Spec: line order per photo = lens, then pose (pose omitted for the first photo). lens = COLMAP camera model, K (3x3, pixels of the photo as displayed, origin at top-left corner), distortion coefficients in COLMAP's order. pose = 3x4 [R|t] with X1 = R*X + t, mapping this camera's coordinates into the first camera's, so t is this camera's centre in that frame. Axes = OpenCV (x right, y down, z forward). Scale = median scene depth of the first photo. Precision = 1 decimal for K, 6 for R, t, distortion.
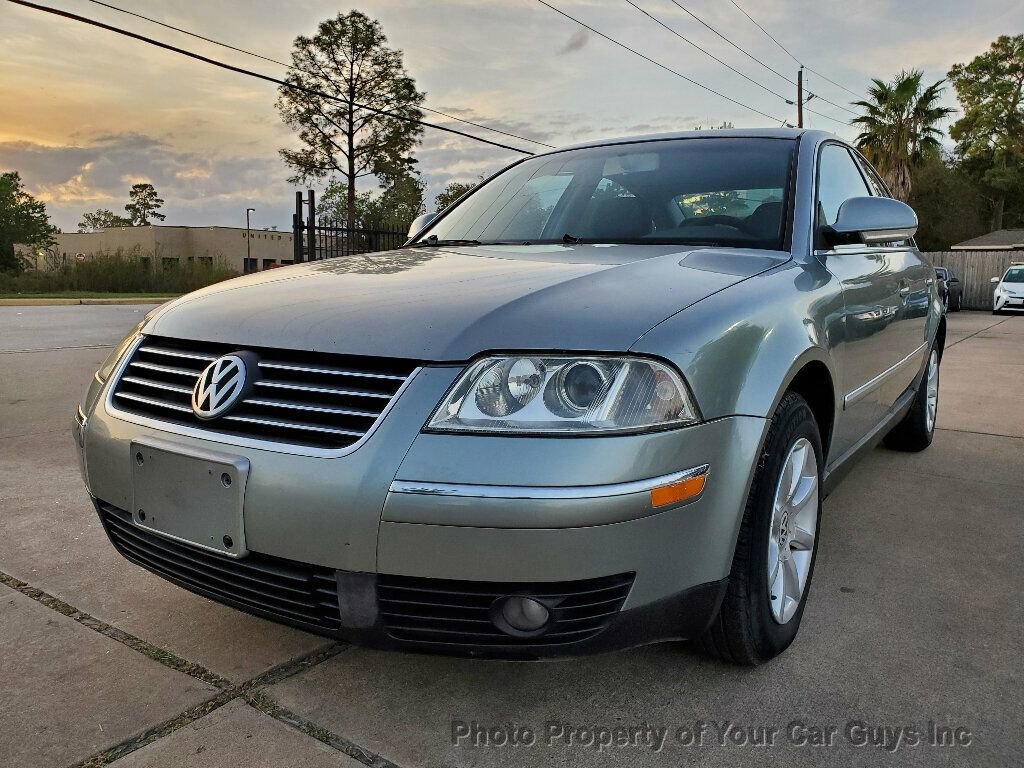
lens RADIAL K [[813.3, 0, 516.3], [0, 813.3, 381.3], [0, 0, 1]] dist [0.005612, 0.033397]
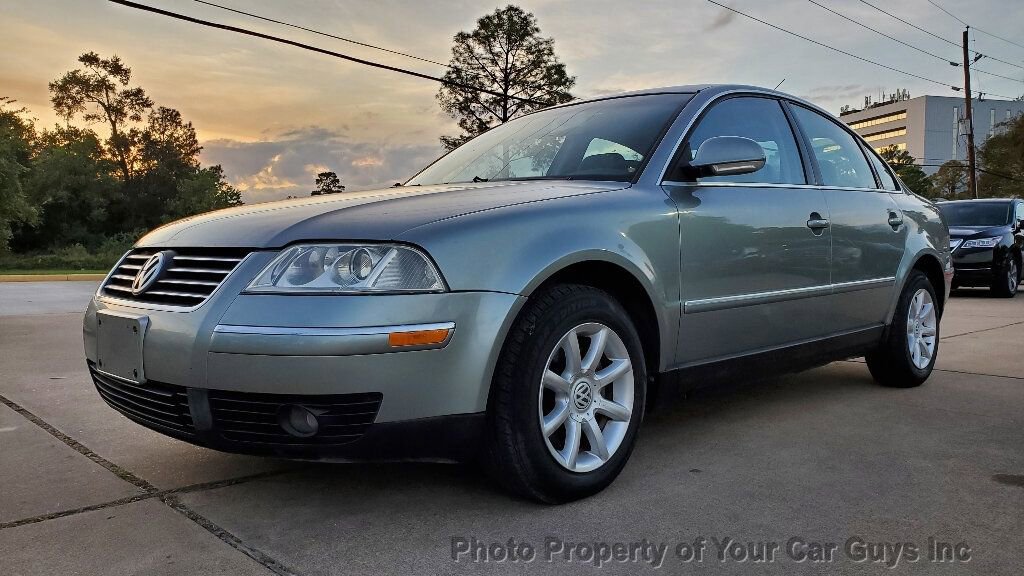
lens RADIAL K [[813.3, 0, 521.8], [0, 813.3, 296.2], [0, 0, 1]] dist [0.032656, -0.006036]
pose [[0.980215, -0.001562, -0.197928, 0.031267], [-0.013865, 0.996971, -0.076532, 0.008098], [0.197448, 0.077762, 0.977224, -0.015820]]
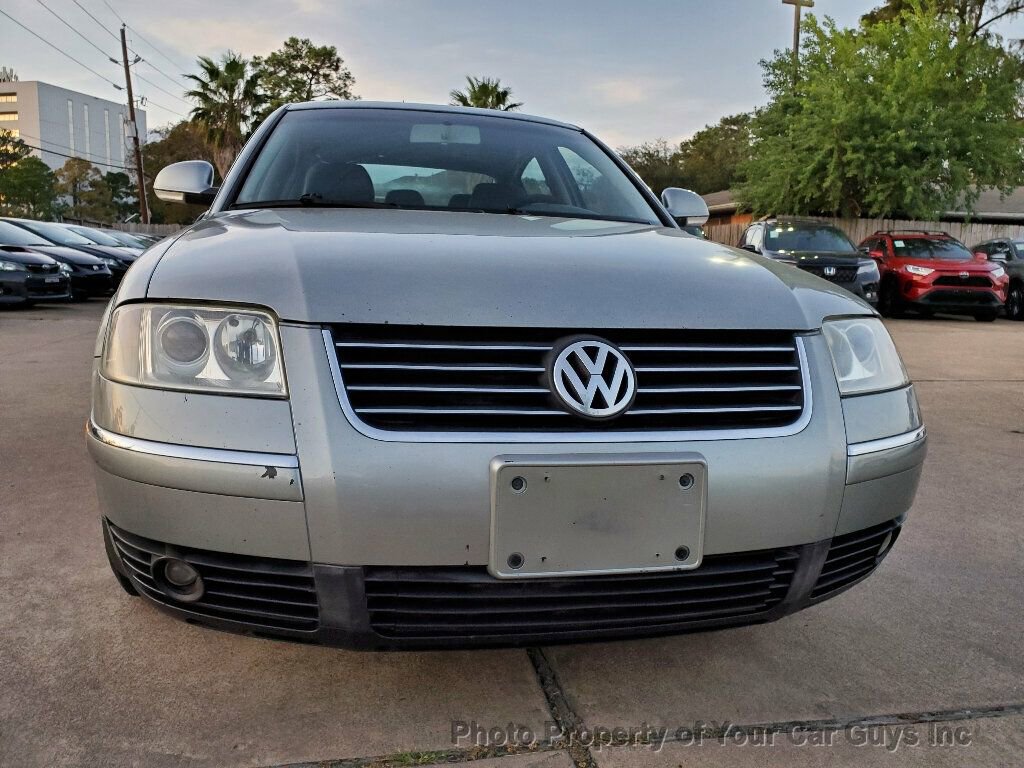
lens RADIAL K [[813.3, 0, 513.0], [0, 813.3, 379.3], [0, 0, 1]] dist [0.005612, 0.033397]
pose [[0.693612, -0.096462, 0.713861, -0.054380], [0.075893, 0.995264, 0.060747, -0.002651], [-0.716339, 0.012043, 0.697648, 0.026458]]
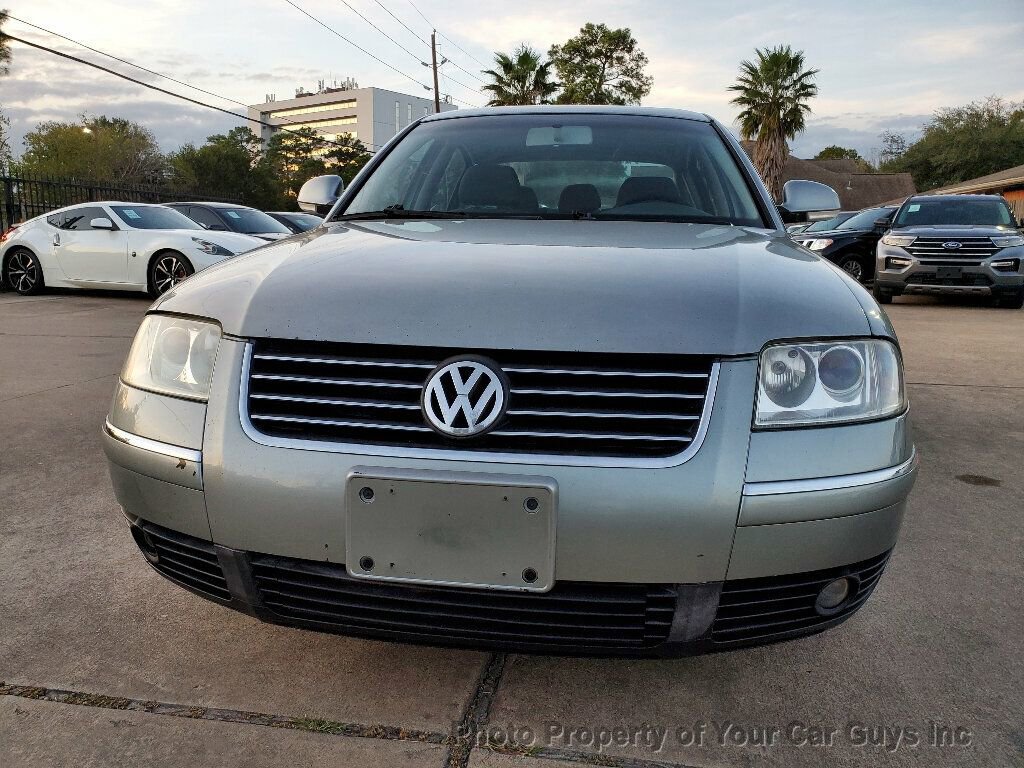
lens RADIAL K [[813.3, 0, 511.8], [0, 813.3, 379.9], [0, 0, 1]] dist [0.005612, 0.033397]
pose [[0.901195, -0.074225, 0.427012, -0.036794], [0.052606, 0.996675, 0.062223, -0.003432], [-0.430210, -0.033612, 0.902103, 0.011527]]
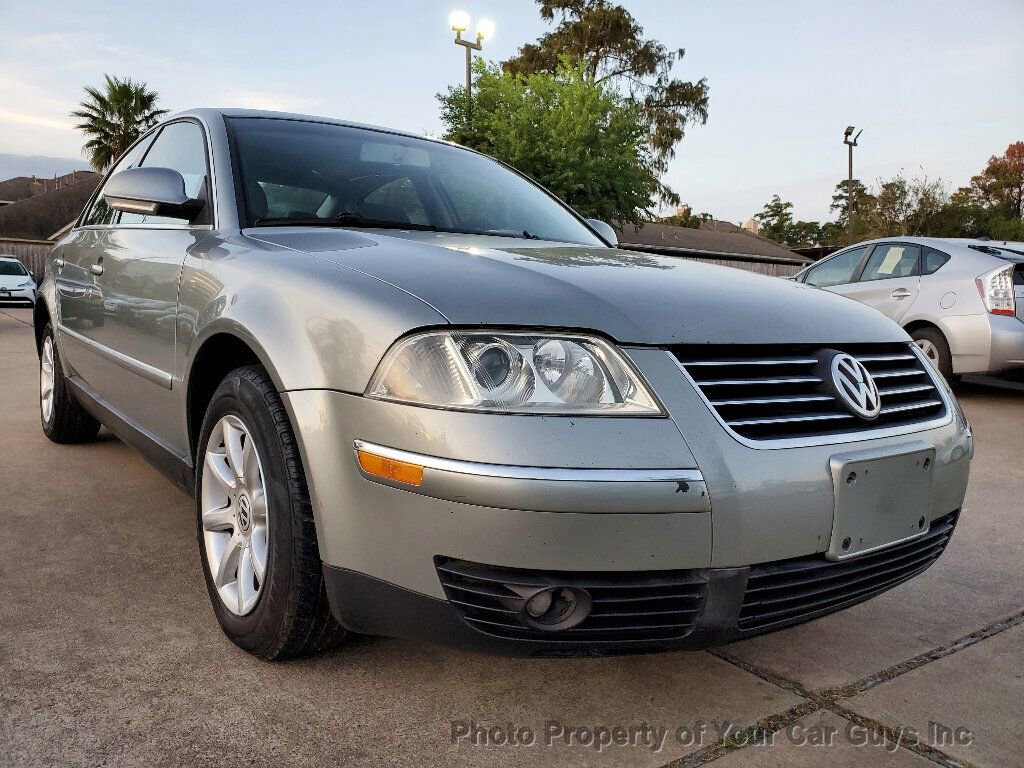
lens RADIAL K [[813.3, 0, 503.7], [0, 813.3, 380.5], [0, 0, 1]] dist [0.005612, 0.033397]
pose [[0.335372, -0.103211, 0.936415, -0.076745], [0.096150, 0.992540, 0.074962, -0.006117], [-0.937166, 0.064896, 0.342794, 0.057357]]
